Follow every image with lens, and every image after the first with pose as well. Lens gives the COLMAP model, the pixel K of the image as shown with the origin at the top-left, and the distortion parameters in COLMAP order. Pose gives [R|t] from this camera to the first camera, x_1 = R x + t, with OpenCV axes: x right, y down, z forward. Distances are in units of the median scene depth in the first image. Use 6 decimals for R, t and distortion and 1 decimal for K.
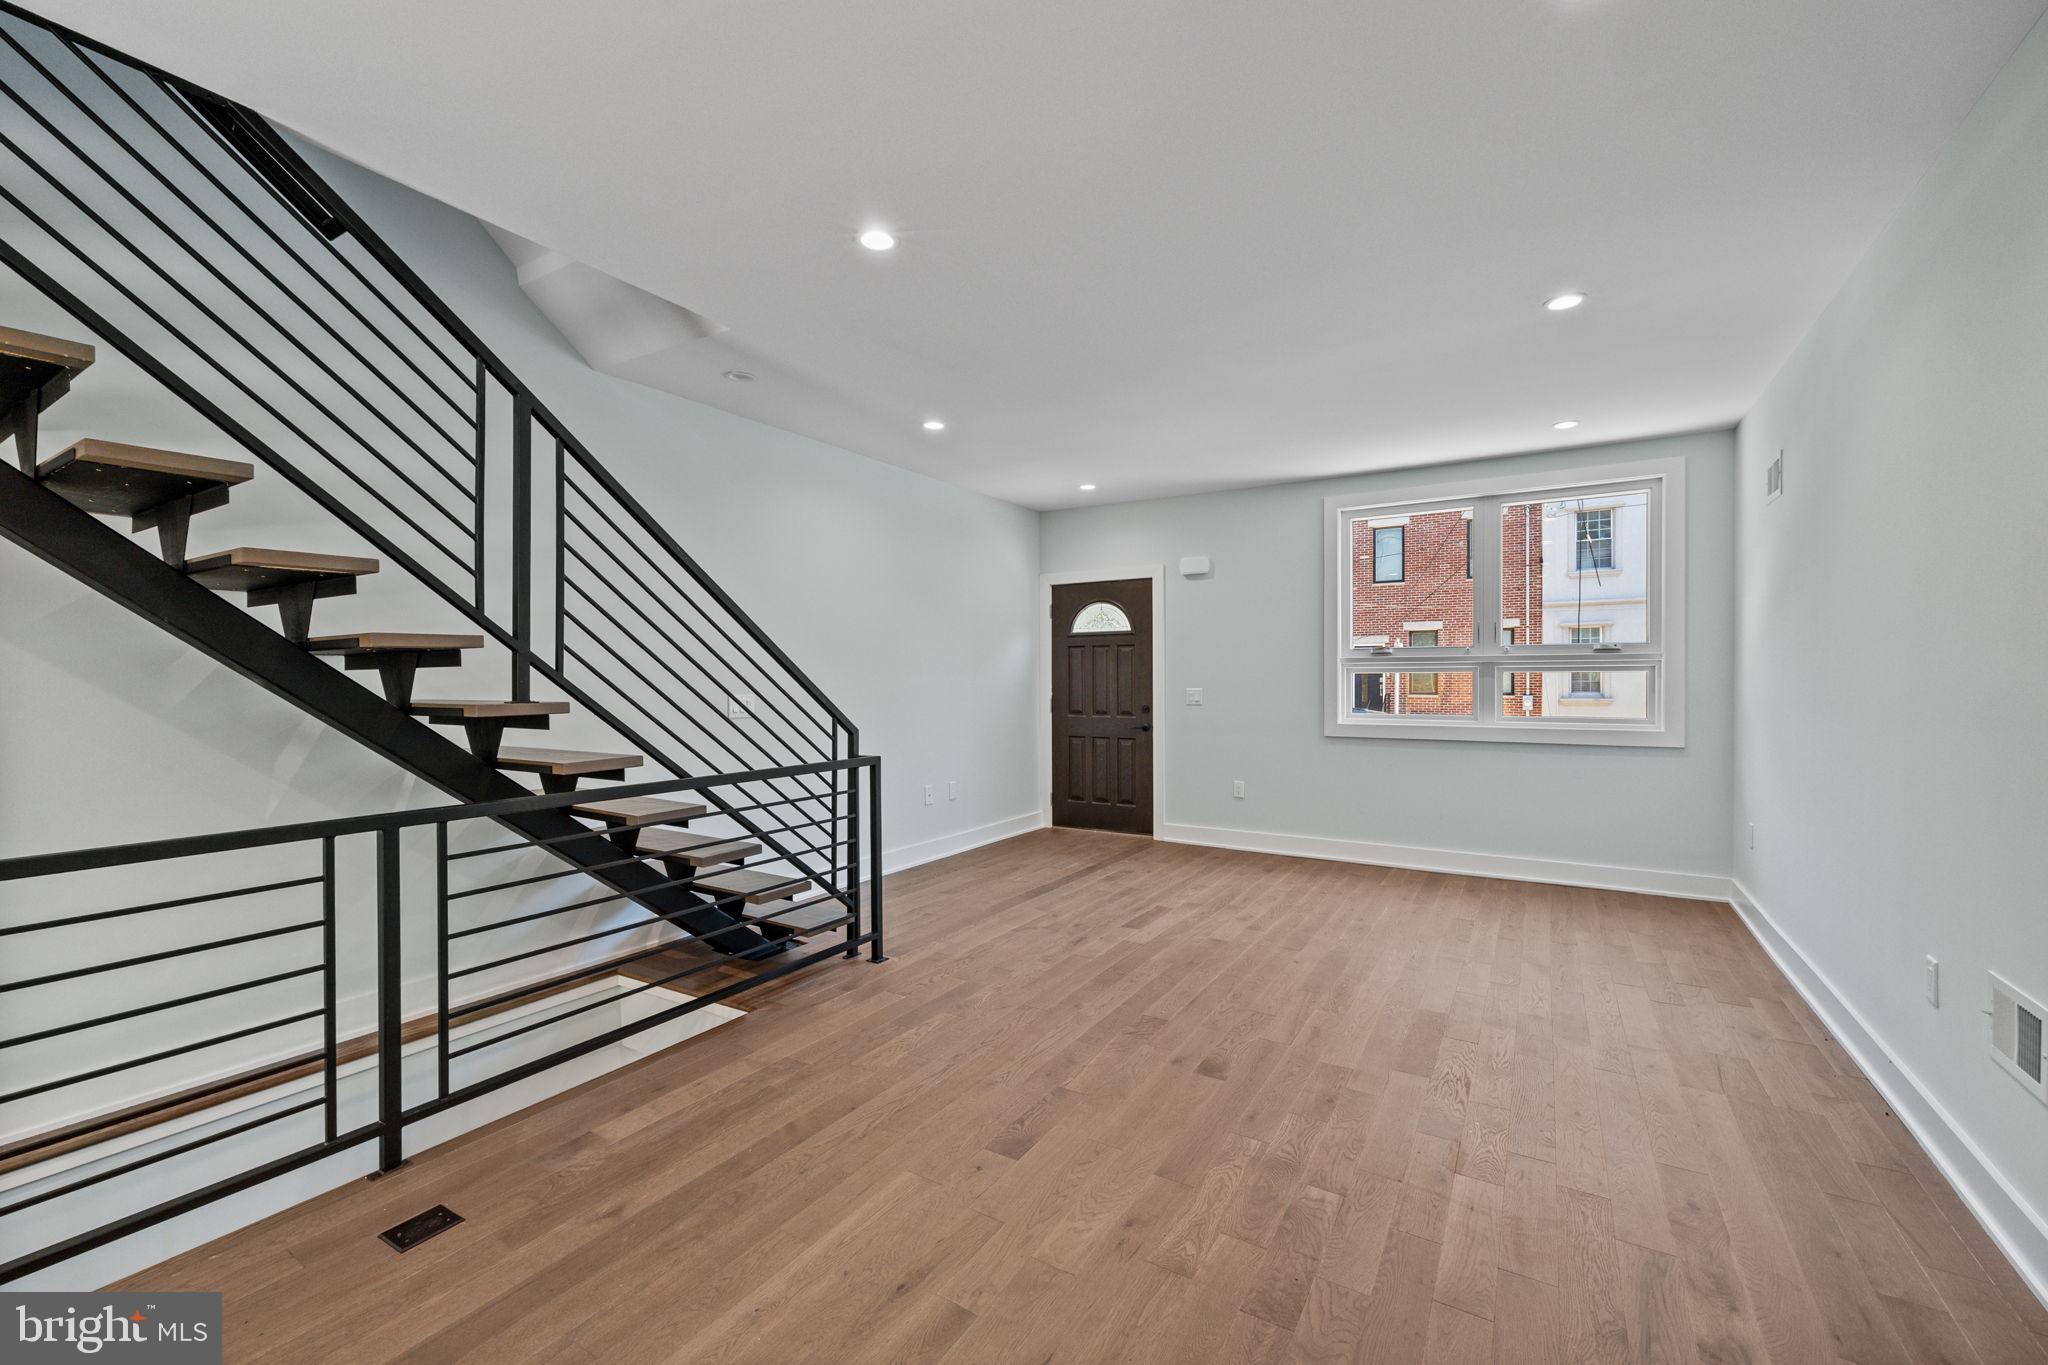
lens RADIAL K [[825.9, 0, 1024.0], [0, 825.9, 682.5], [0, 0, 1]] dist [0.000968, 0.000093]
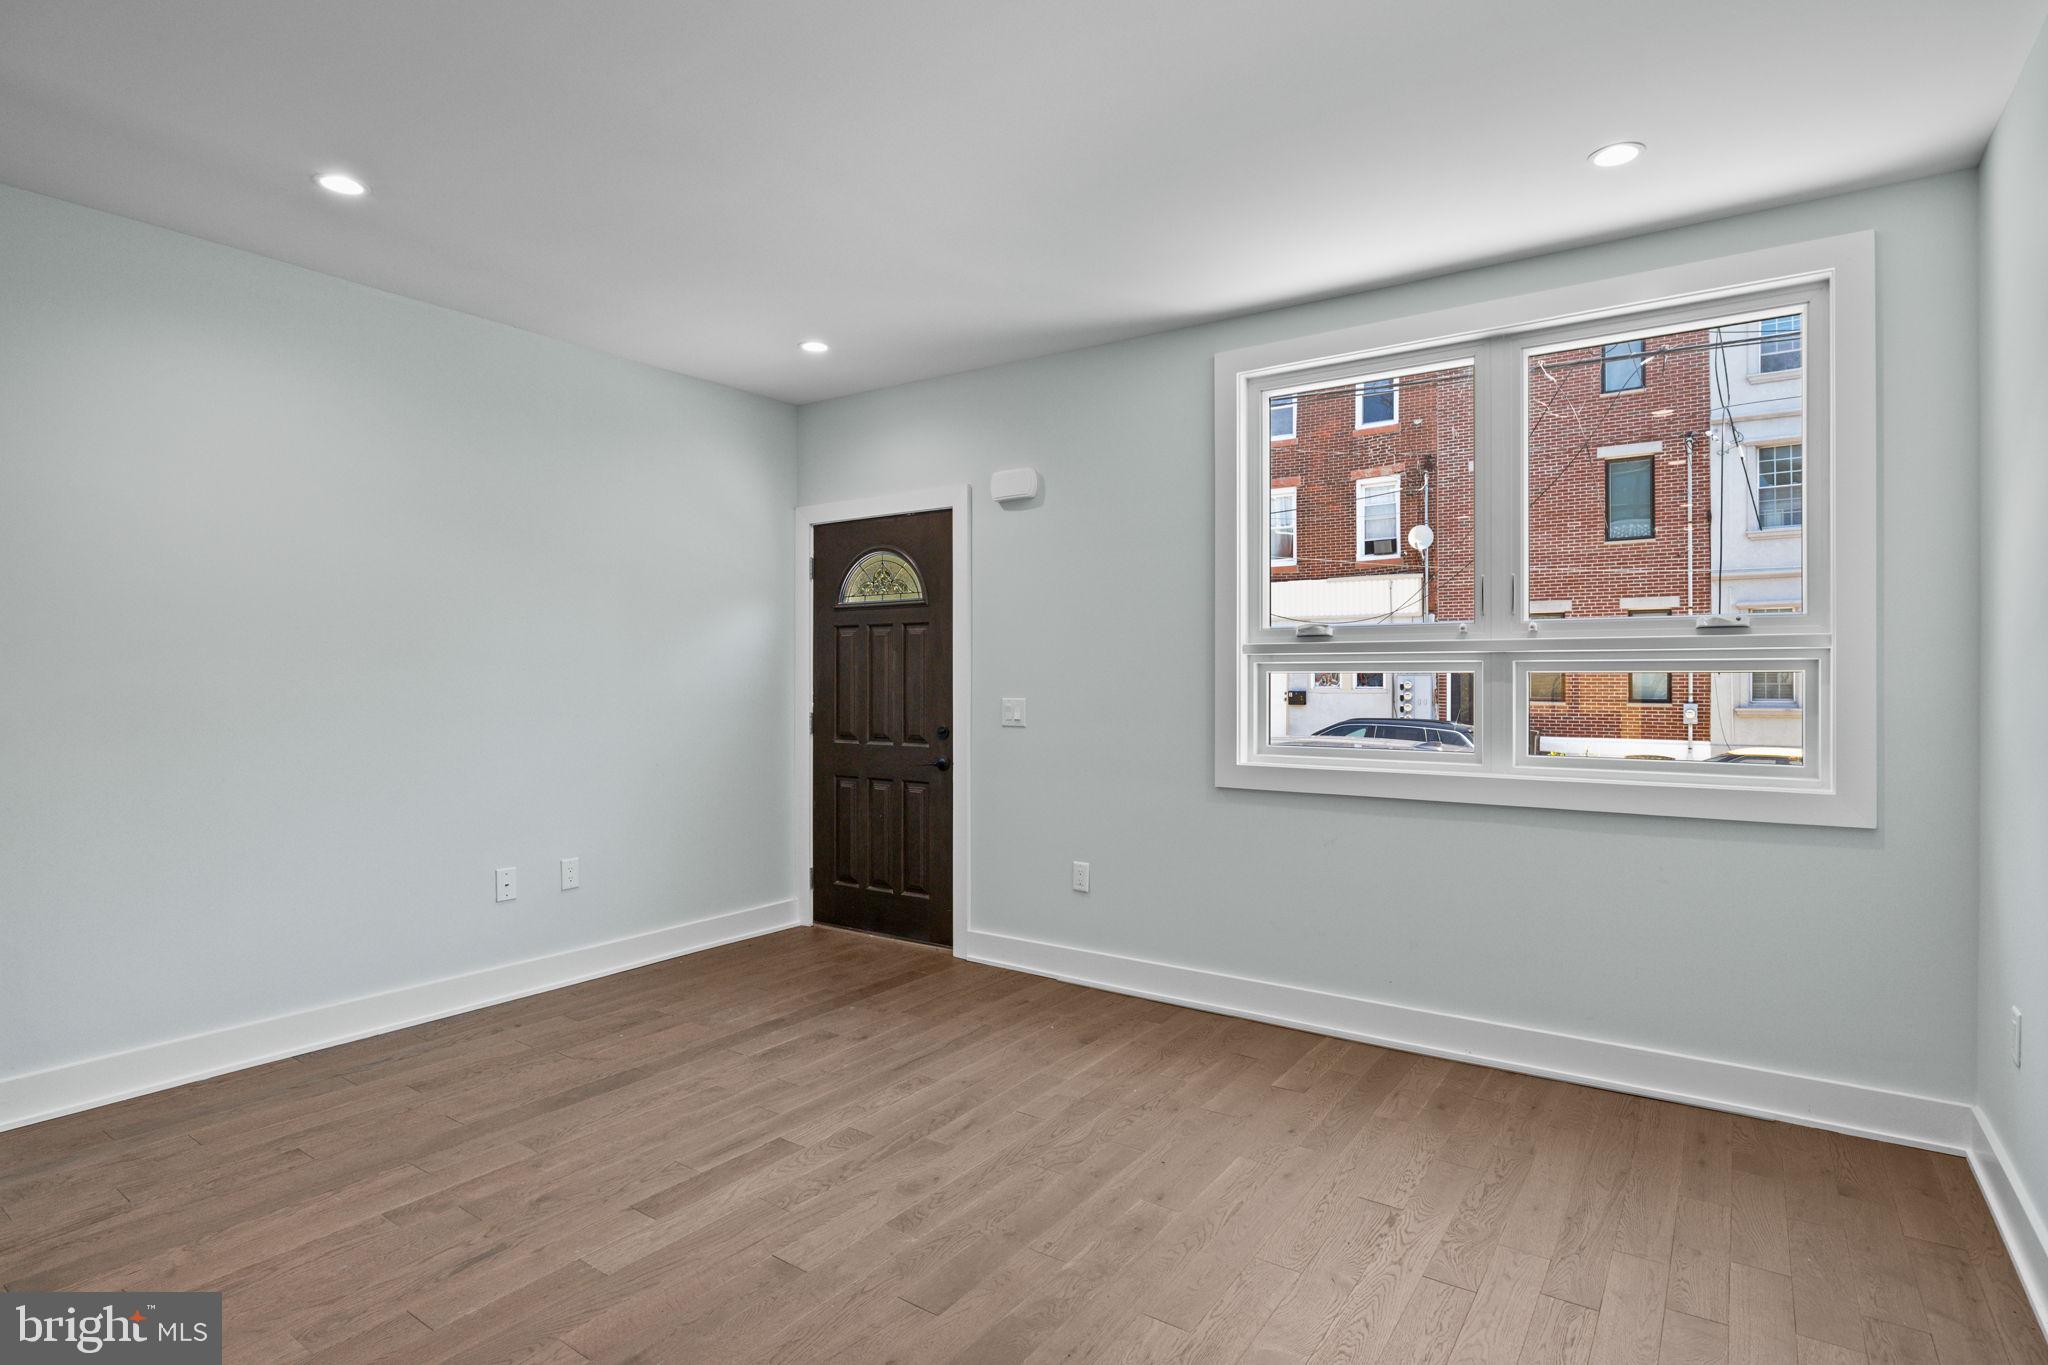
lens RADIAL K [[1019.9, 0, 1021.7], [0, 1019.9, 676.1], [0, 0, 1]] dist [-0.017997, 0.000101]
pose [[0.998476, 0.003914, -0.055056, 0.249488], [-0.004177, 0.999980, -0.004660, -0.004741], [0.055037, 0.004883, 0.998472, 0.289248]]
